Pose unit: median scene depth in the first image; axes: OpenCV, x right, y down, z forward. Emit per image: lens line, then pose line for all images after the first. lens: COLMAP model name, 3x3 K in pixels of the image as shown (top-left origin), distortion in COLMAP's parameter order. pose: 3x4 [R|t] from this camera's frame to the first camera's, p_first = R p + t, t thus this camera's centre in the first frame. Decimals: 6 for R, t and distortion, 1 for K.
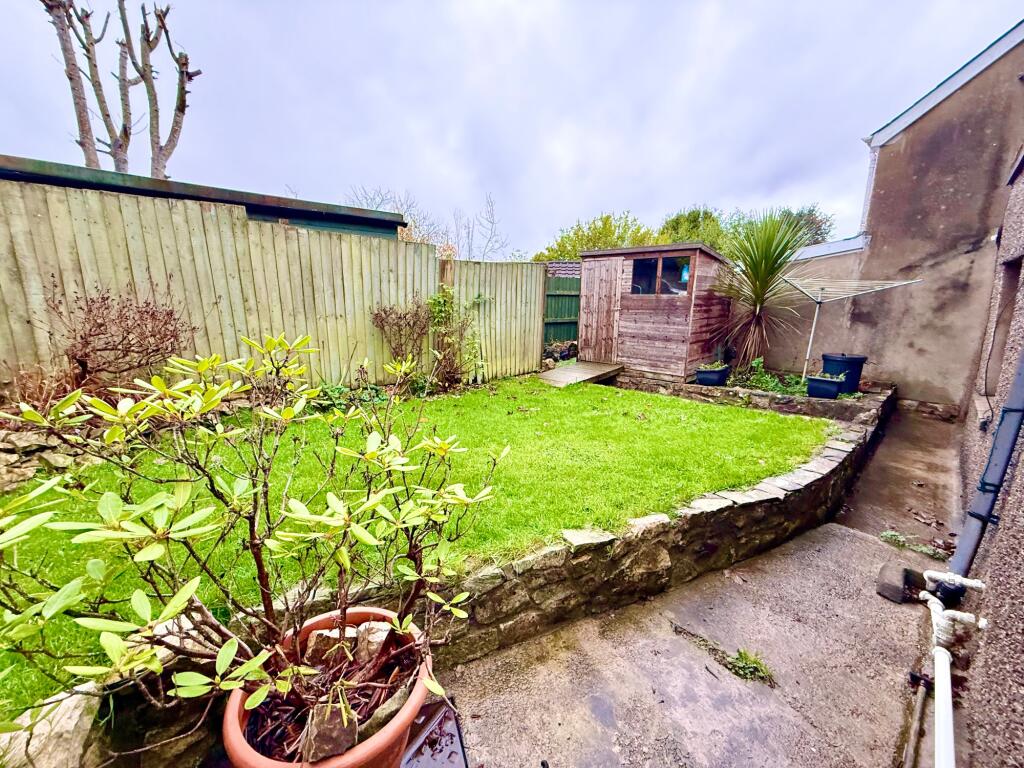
lens RADIAL K [[406.8, 0, 508.3], [0, 406.8, 380.8], [0, 0, 1]] dist [-0.001117, 0.001254]
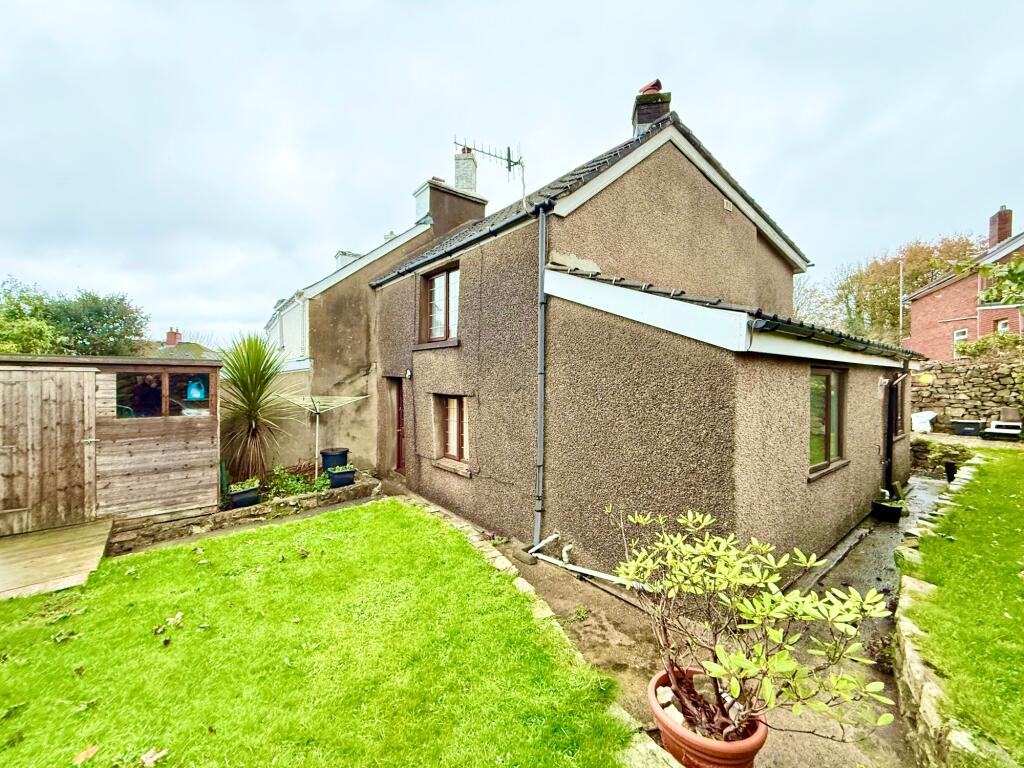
lens RADIAL K [[406.8, 0, 510.9], [0, 406.8, 386.1], [0, 0, 1]] dist [-0.001117, 0.001254]
pose [[0.079023, -0.021813, 0.996634, -0.409031], [0.203818, 0.978995, 0.005266, -0.142626], [-0.975814, 0.202716, 0.081809, 0.260658]]
